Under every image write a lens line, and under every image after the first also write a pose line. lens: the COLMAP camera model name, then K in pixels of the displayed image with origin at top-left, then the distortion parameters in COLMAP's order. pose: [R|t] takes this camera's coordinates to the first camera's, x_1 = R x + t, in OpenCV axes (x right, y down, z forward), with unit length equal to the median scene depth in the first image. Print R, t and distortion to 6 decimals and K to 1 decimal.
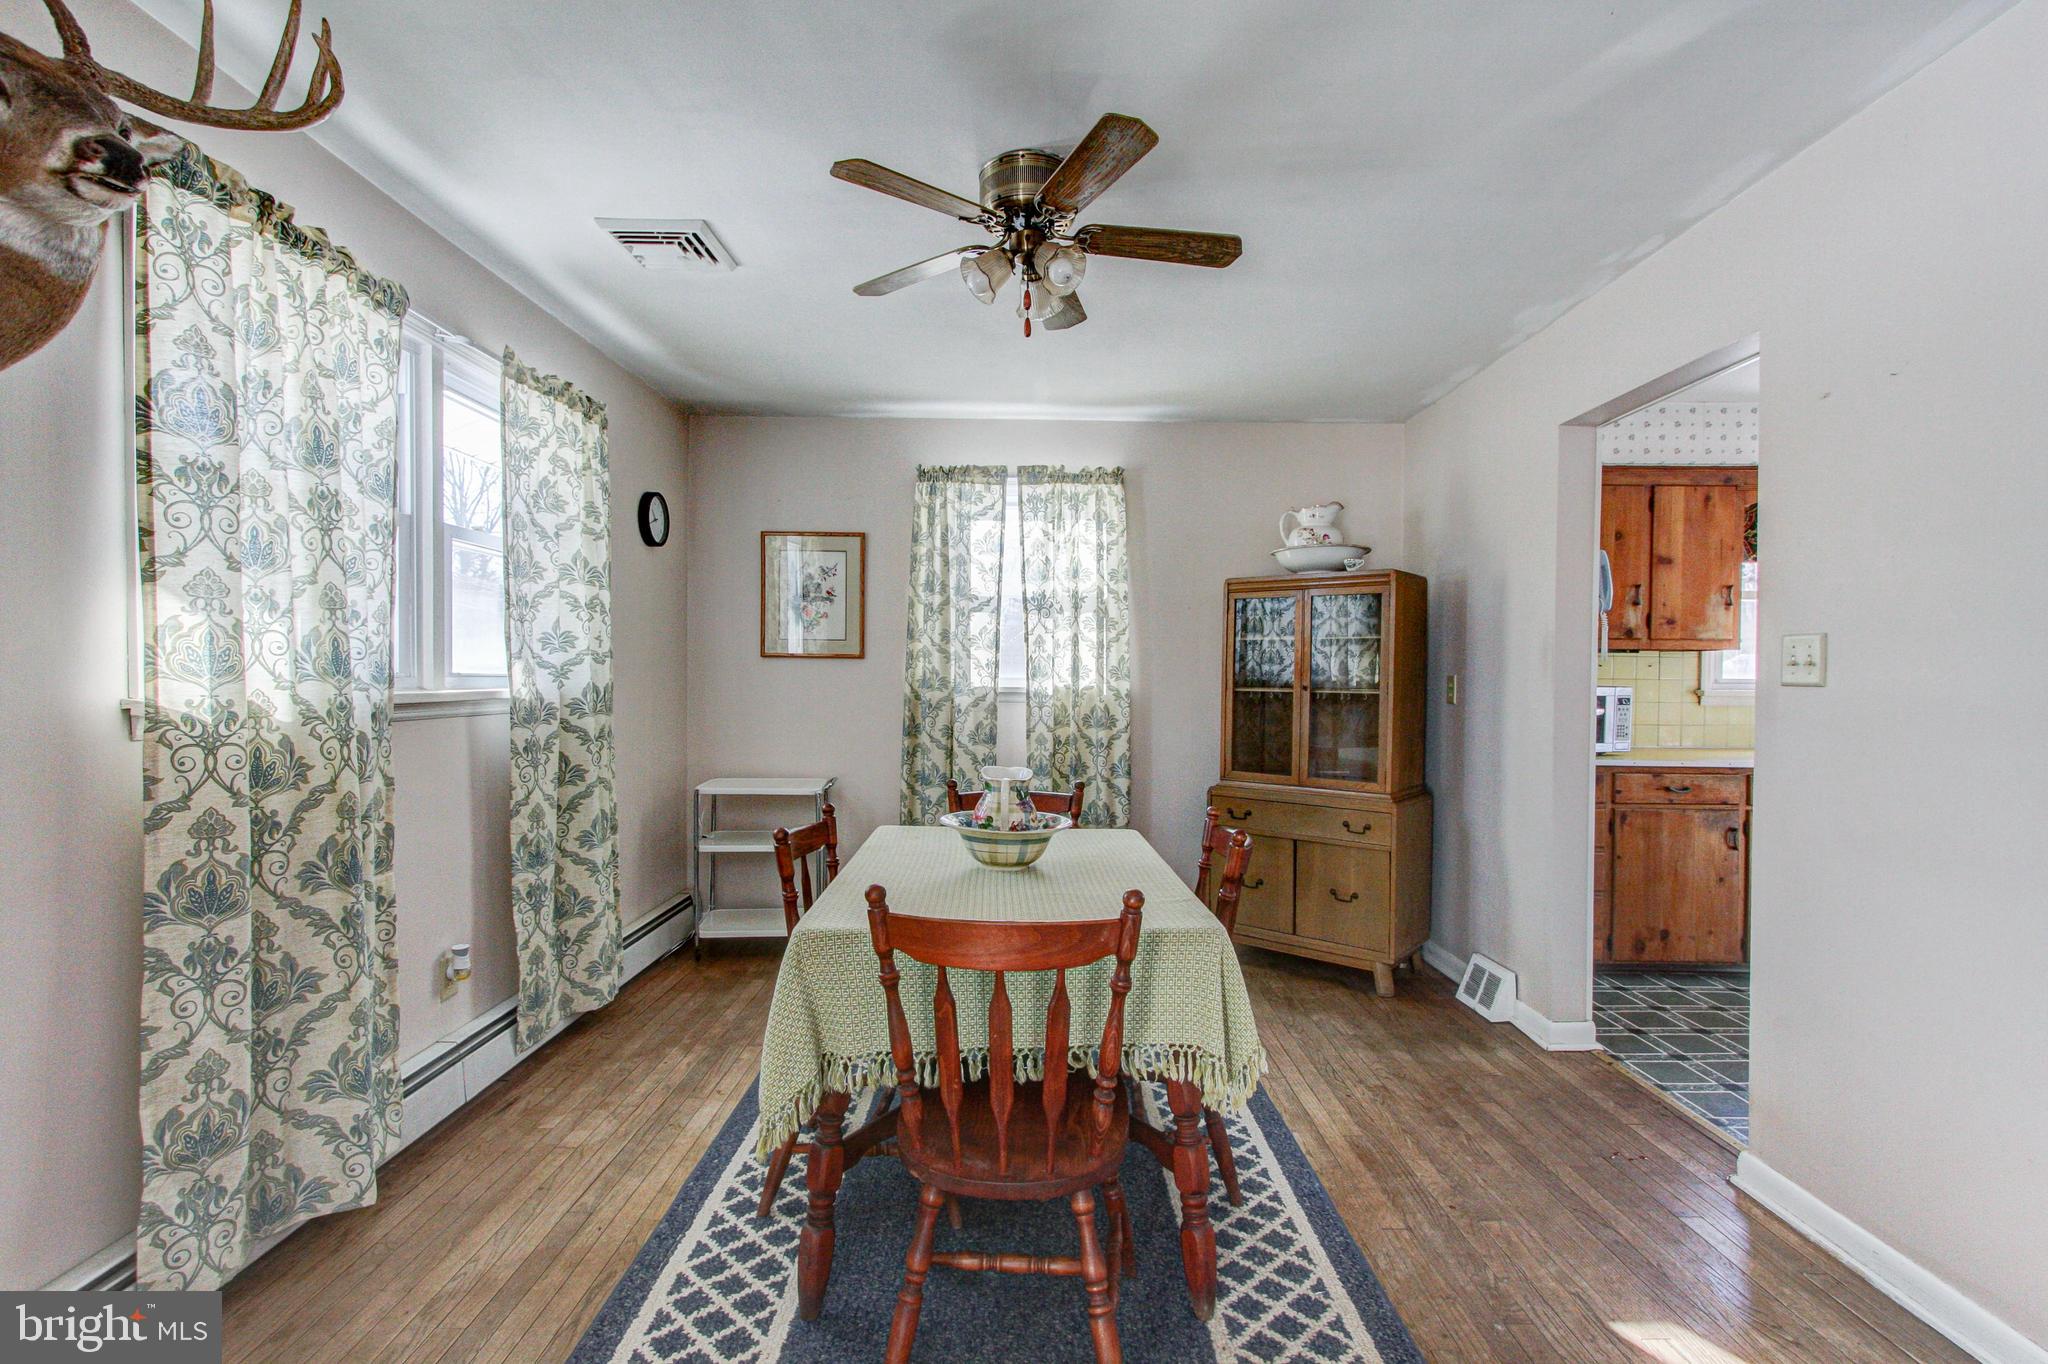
lens RADIAL K [[957.5, 0, 1023.7], [0, 957.5, 696.1], [0, 0, 1]] dist [-0.000361, 0.002031]
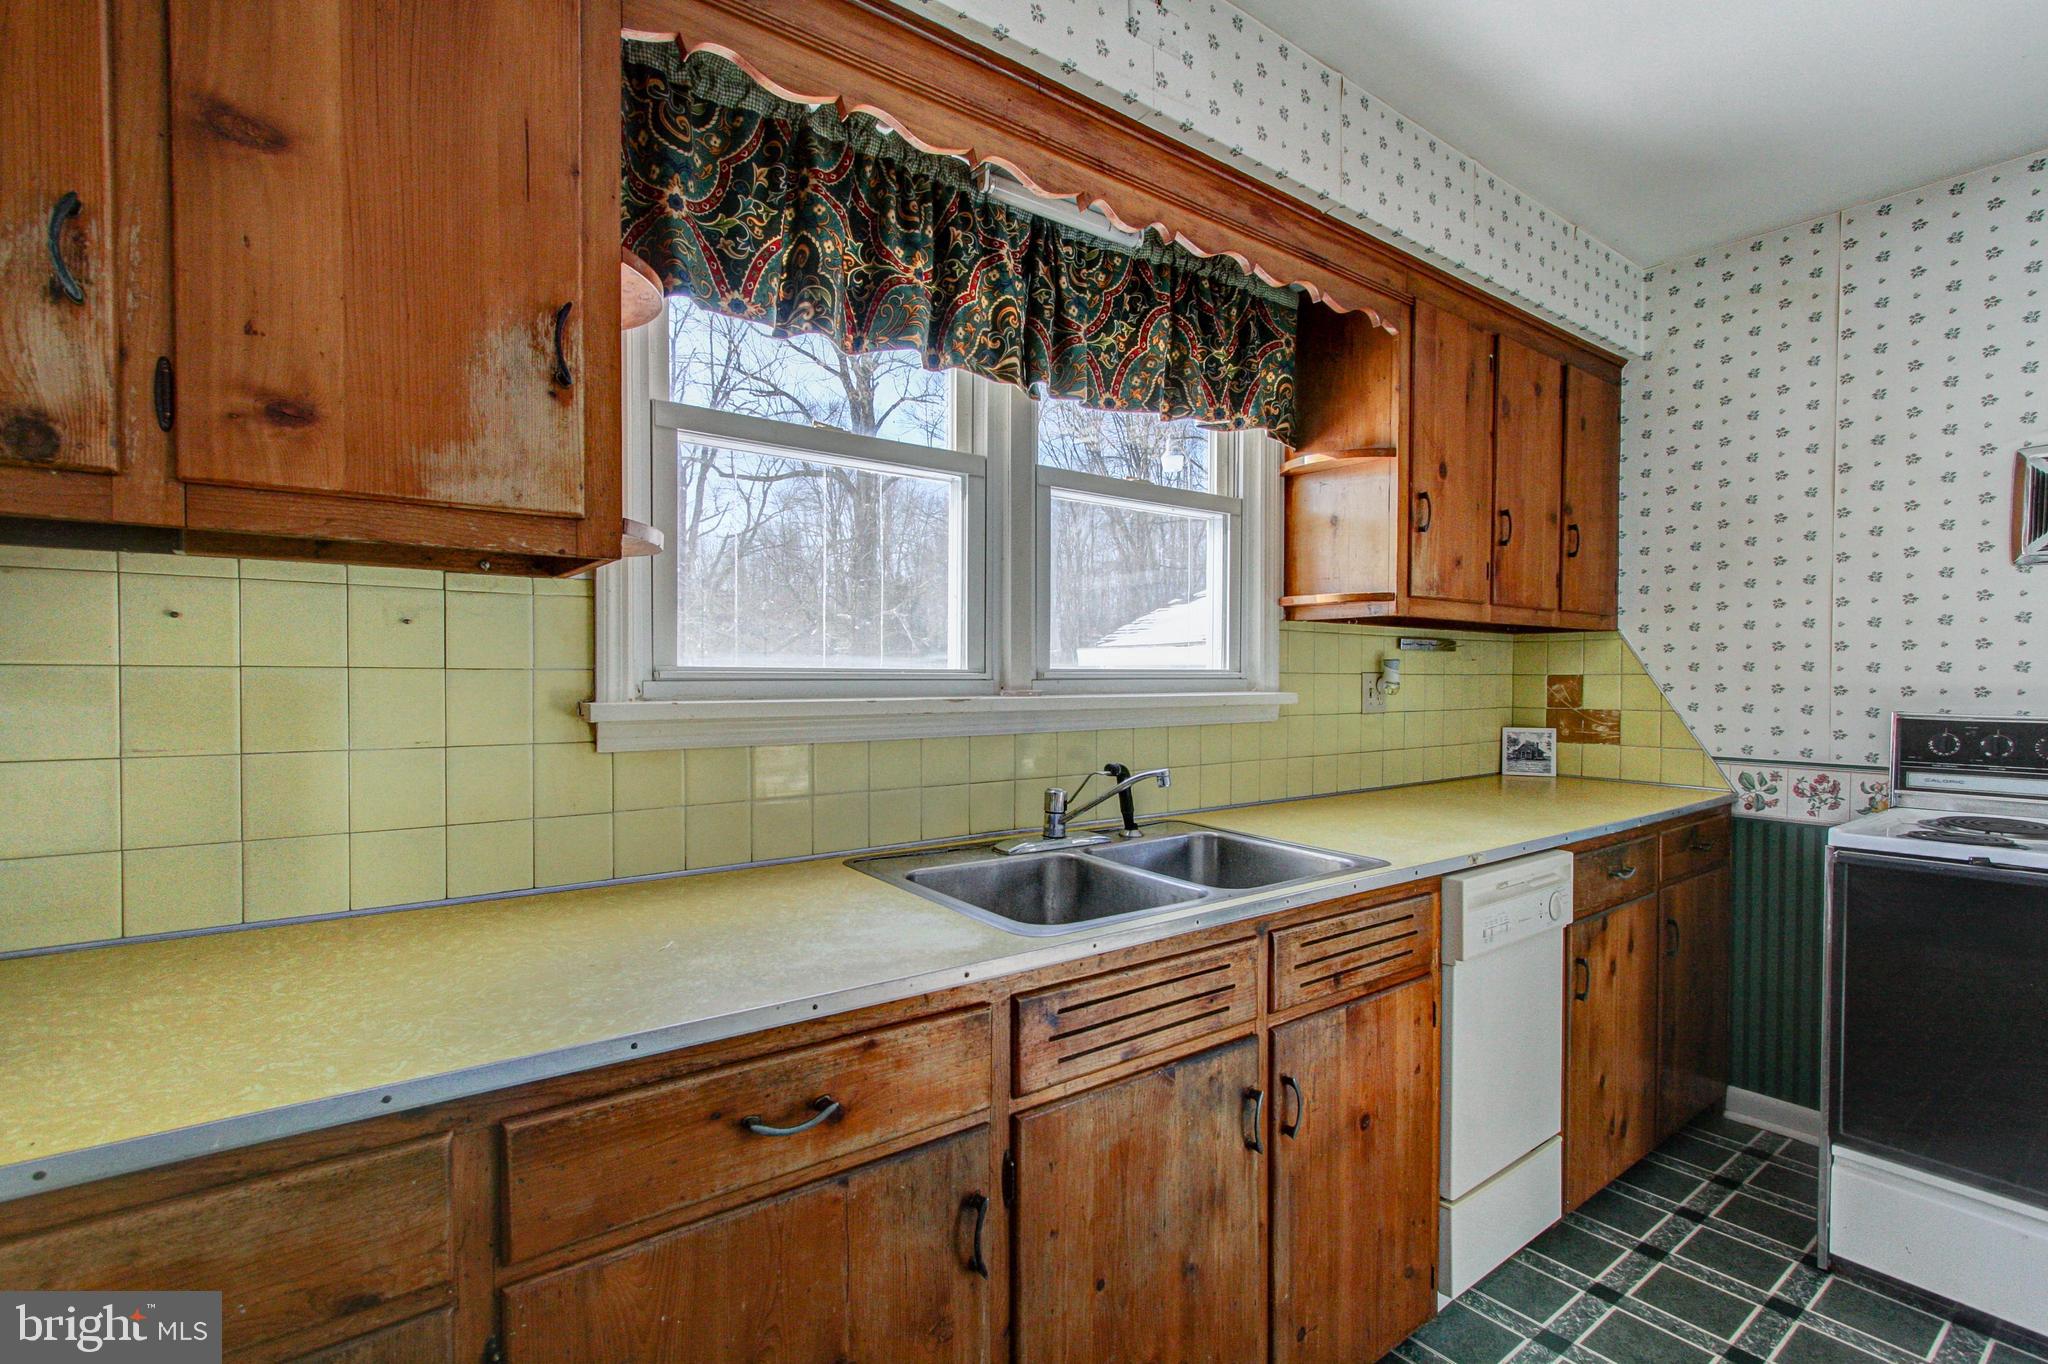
lens RADIAL K [[957.5, 0, 1023.7], [0, 957.5, 696.1], [0, 0, 1]] dist [-0.000361, 0.002031]
pose [[0.793658, -0.017035, 0.608126, 0.675609], [0.014124, 0.999854, 0.009575, -0.010070], [-0.608200, 0.000990, 0.793783, 0.715847]]
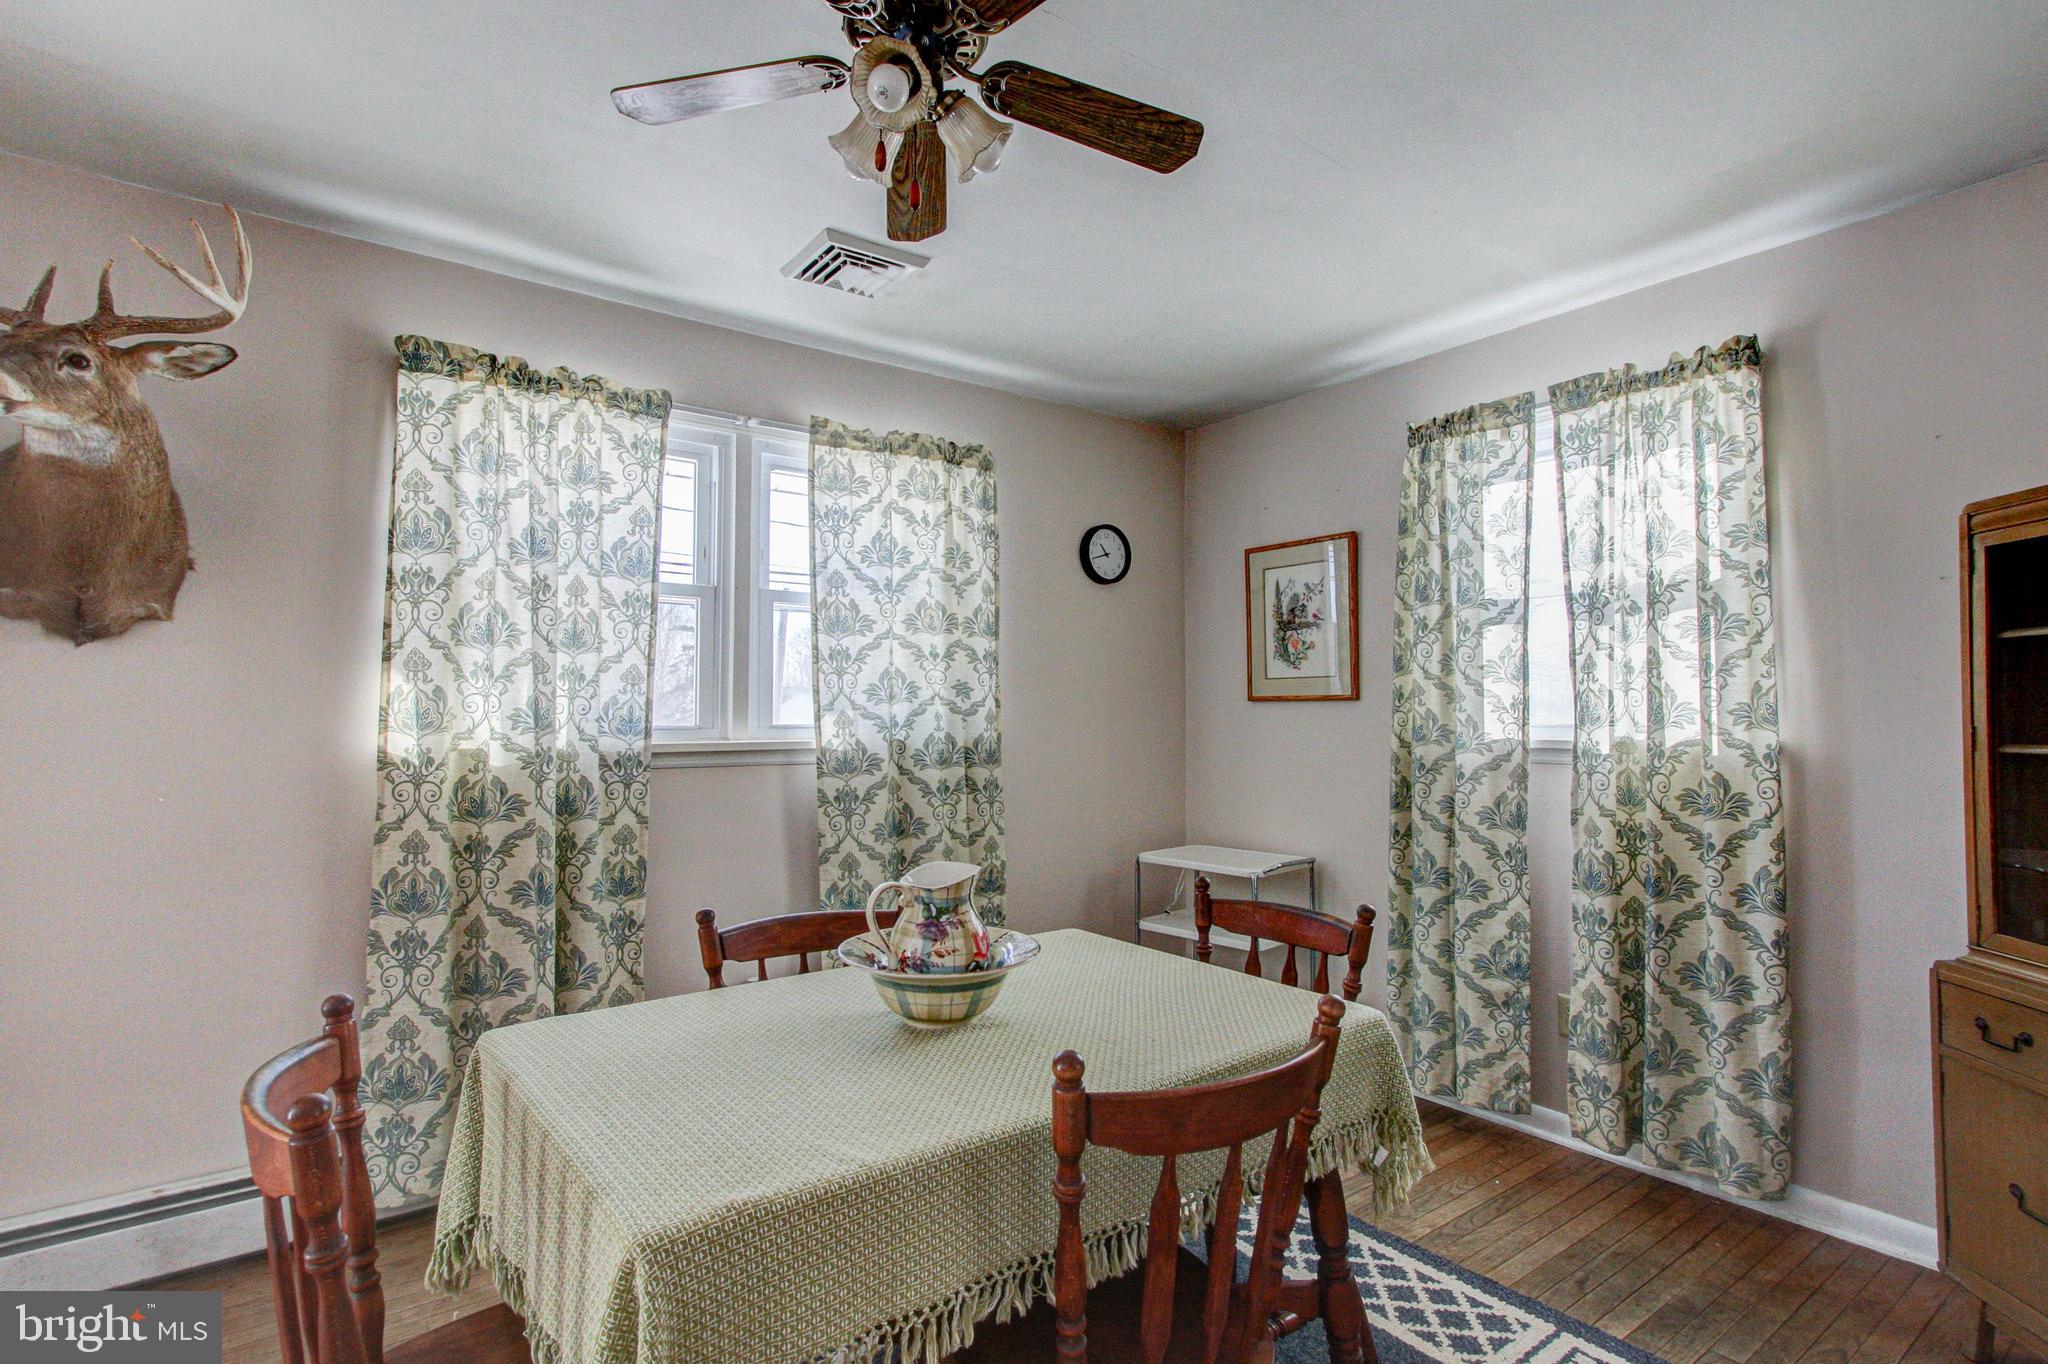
lens RADIAL K [[1000.3, 0, 1026.3], [0, 1000.3, 697.5], [0, 0, 1]] dist [0.000948, 0.001511]
pose [[0.599545, -0.027784, -0.799858, 0.321230], [-0.010250, 0.999049, -0.042386, -0.006502], [0.800275, 0.033611, 0.598690, 0.358260]]
